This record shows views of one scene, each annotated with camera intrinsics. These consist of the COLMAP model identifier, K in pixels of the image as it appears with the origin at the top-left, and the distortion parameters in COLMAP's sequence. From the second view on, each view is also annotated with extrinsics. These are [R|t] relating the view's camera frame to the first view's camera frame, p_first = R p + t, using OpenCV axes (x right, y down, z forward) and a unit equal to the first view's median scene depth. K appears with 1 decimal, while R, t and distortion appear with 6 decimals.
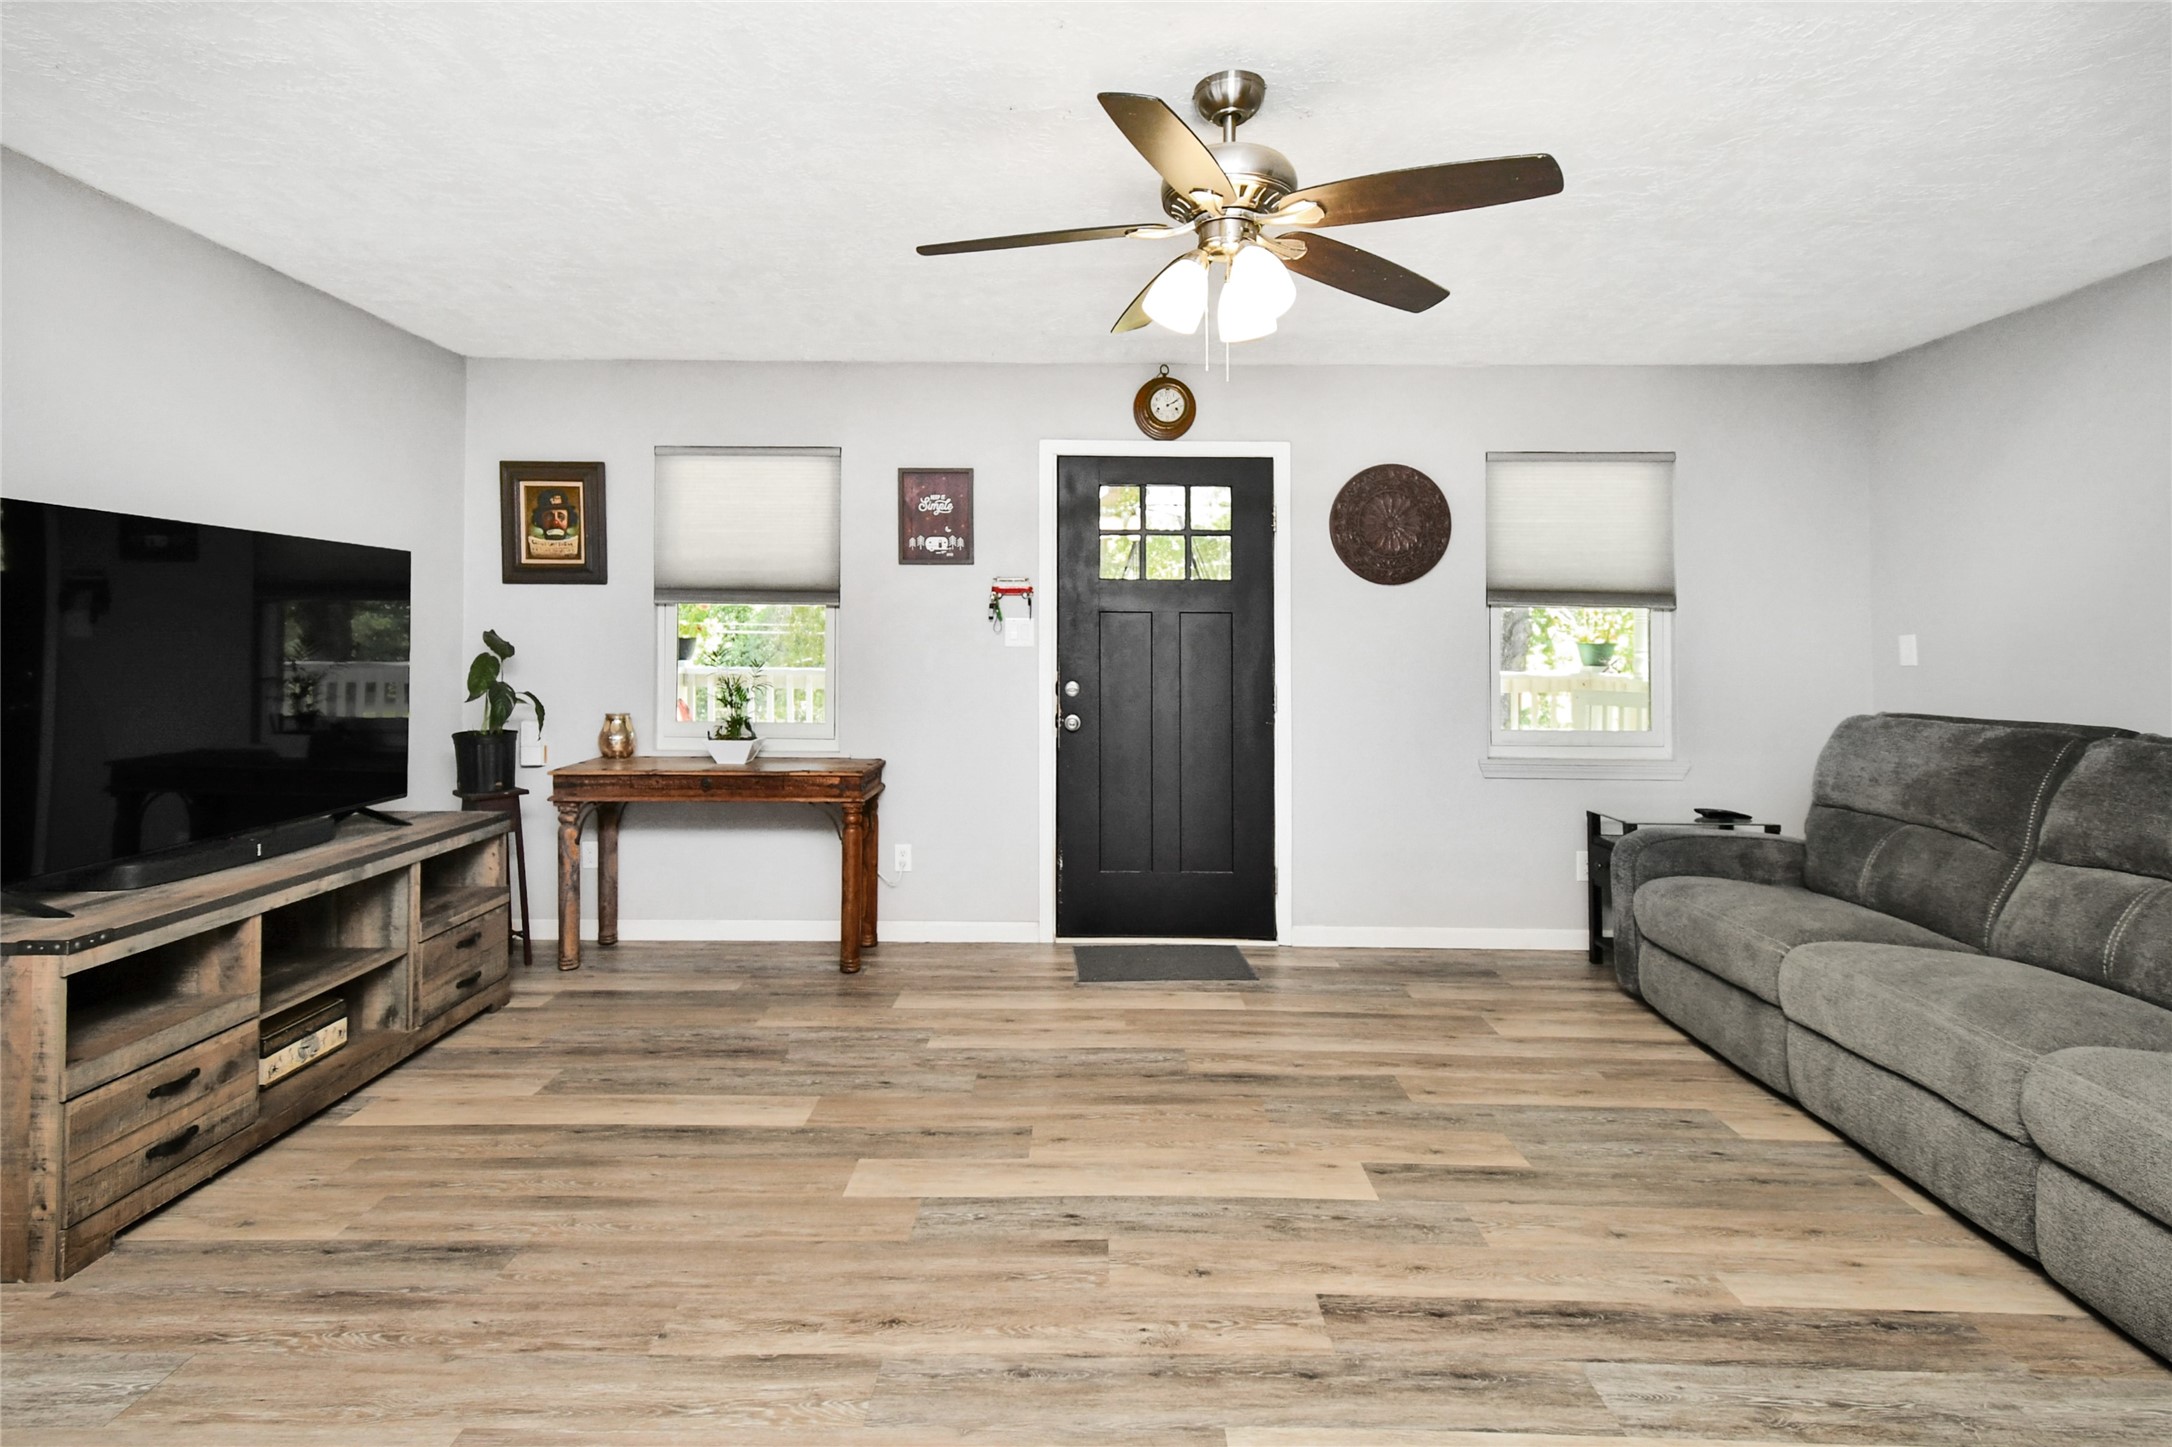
lens RADIAL K [[1060.4, 0, 1082.4], [0, 1060.4, 630.5], [0, 0, 1]] dist [0.003042, -0.000206]
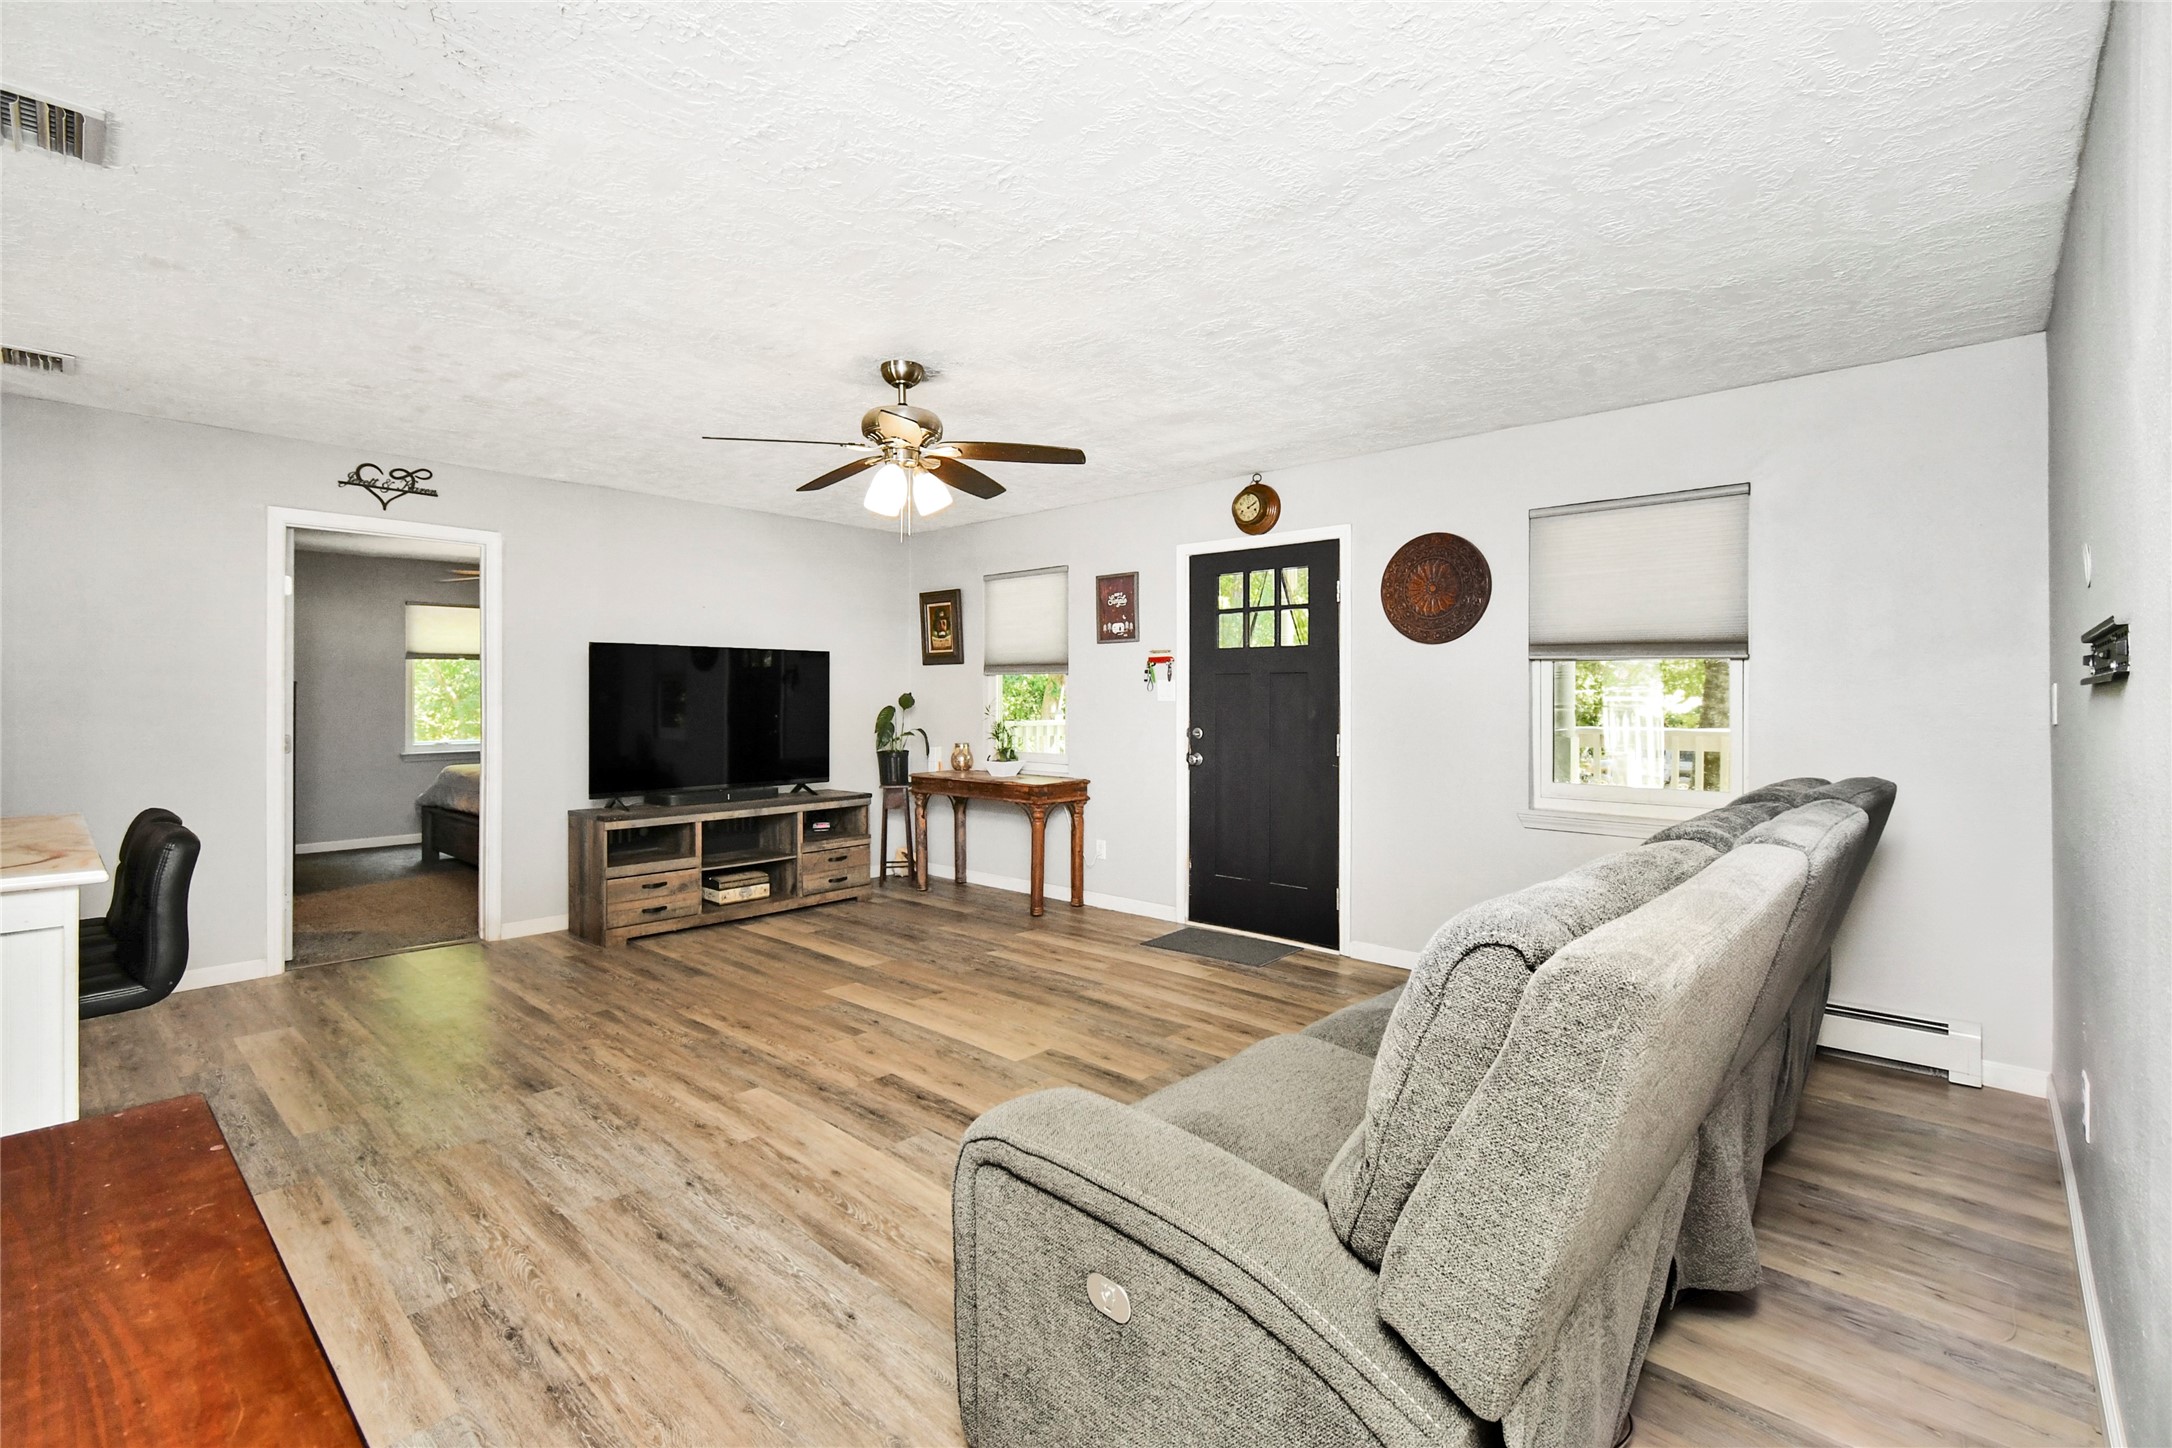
lens RADIAL K [[965.2, 0, 1090.4], [0, 965.2, 701.1], [0, 0, 1]] dist [0.003195, 0.000374]
pose [[0.746100, -0.003536, -0.665825, 0.841922], [0.011786, 0.999899, 0.007897, 0.005309], [0.665730, -0.013739, 0.746066, 0.027532]]
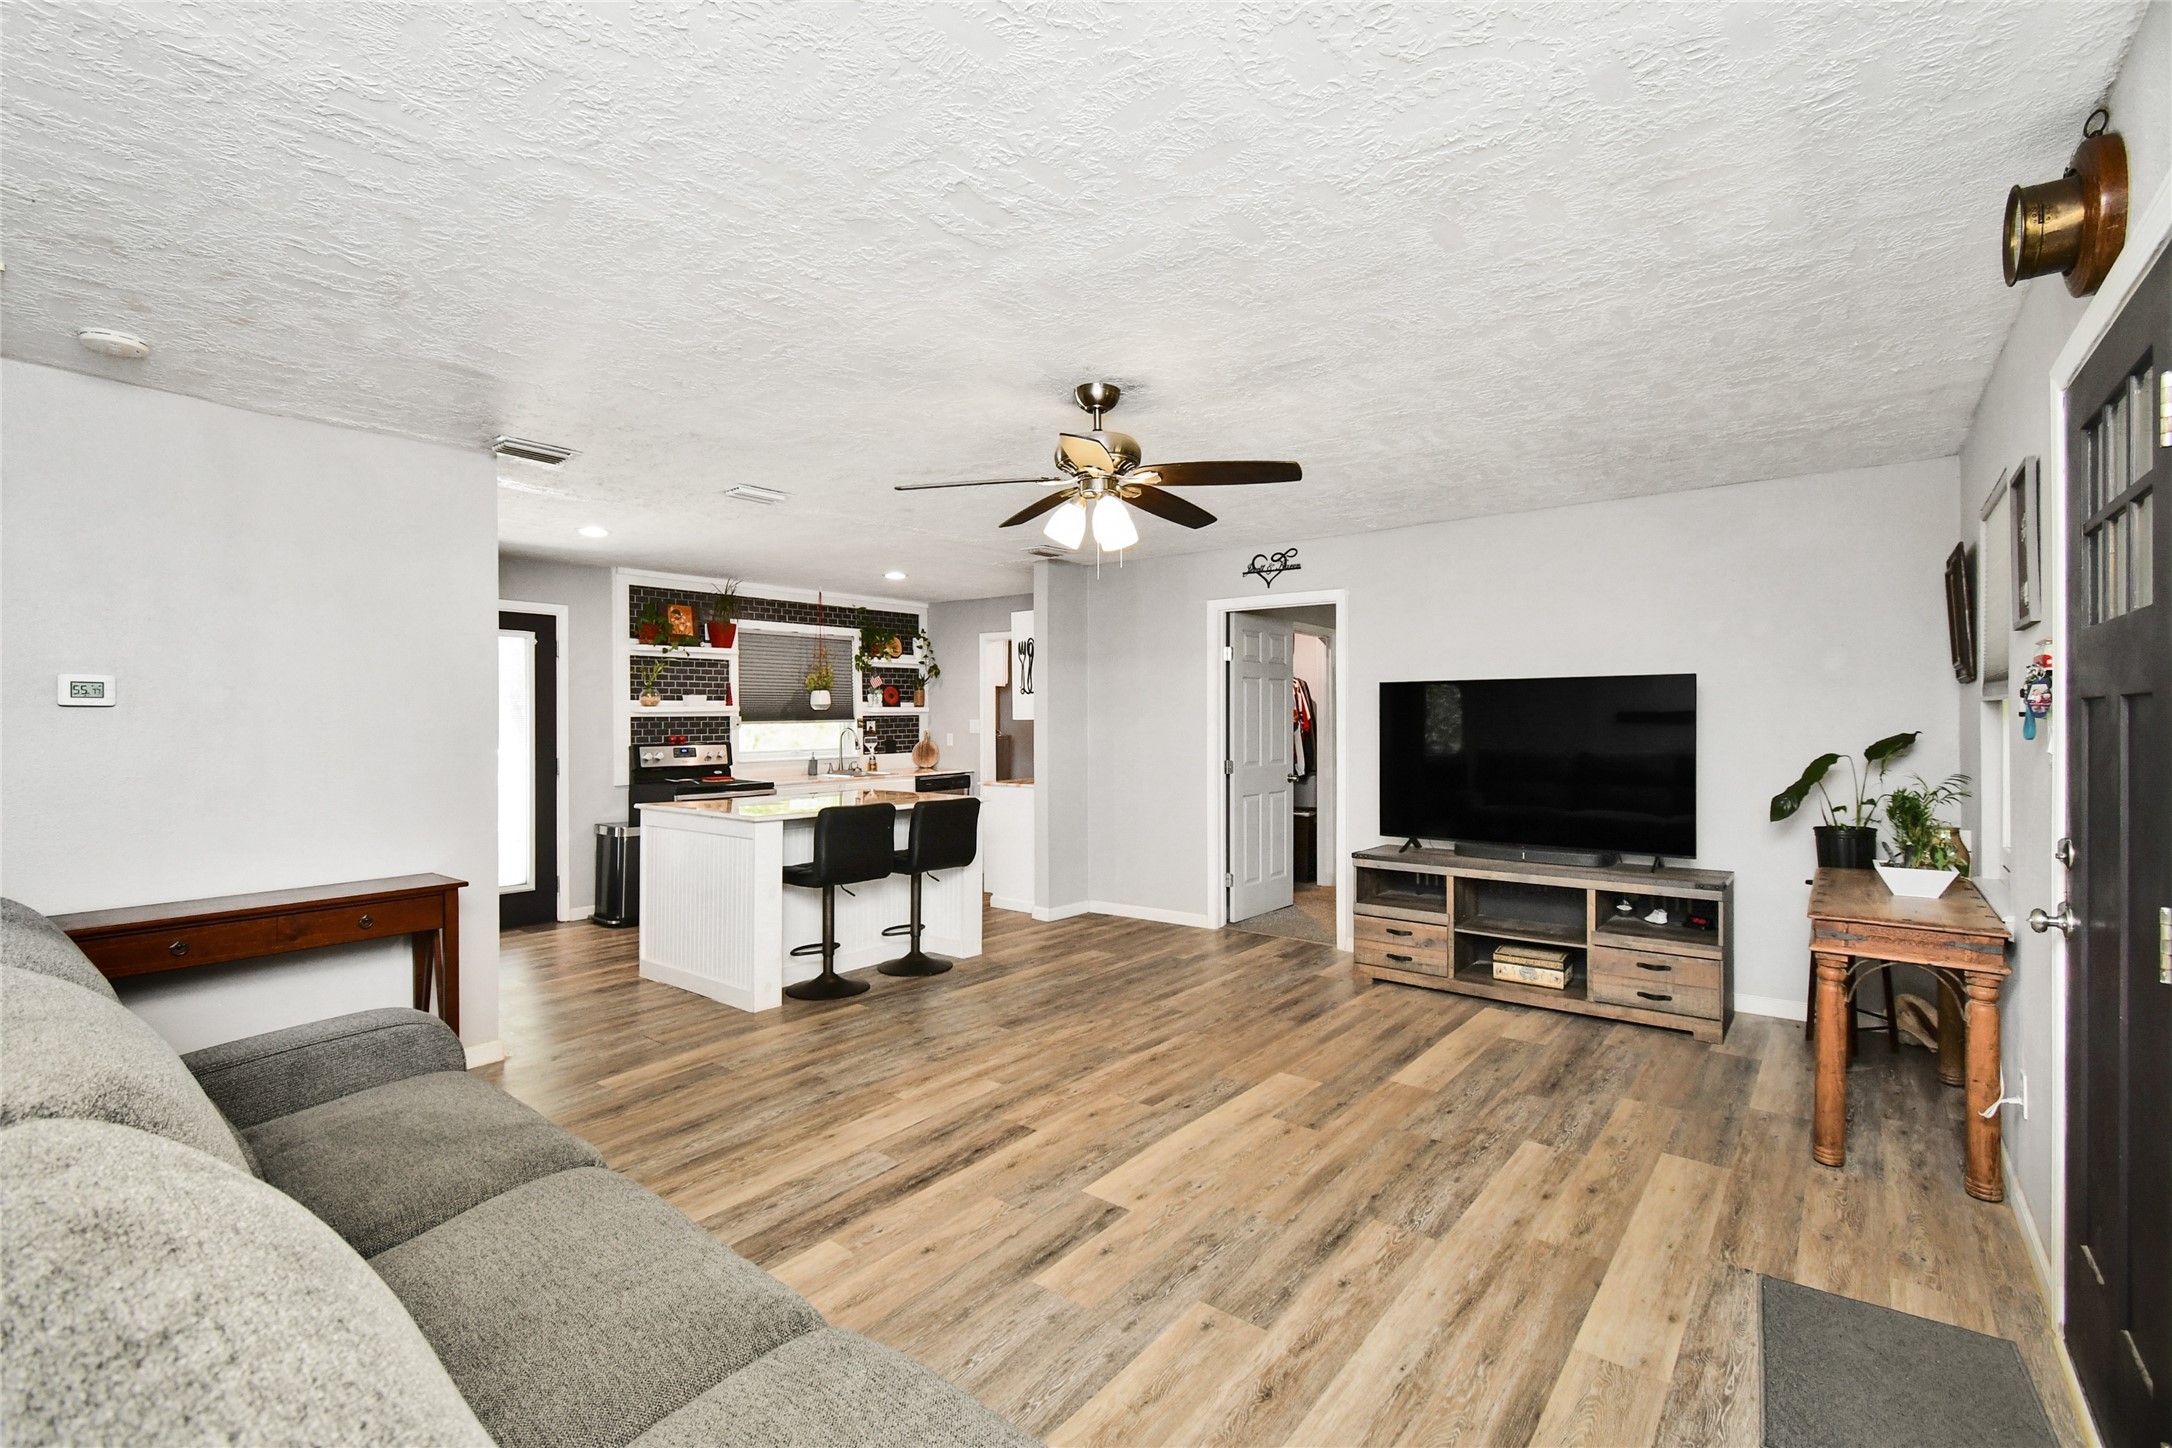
lens RADIAL K [[970.8, 0, 1083.8], [0, 970.8, 707.1], [0, 0, 1]] dist [0.002843, -0.000113]
pose [[-0.614544, -0.016996, -0.788699, 0.783501], [0.005349, 0.999655, -0.025710, -0.005414], [0.788864, -0.020018, -0.614241, 1.126687]]
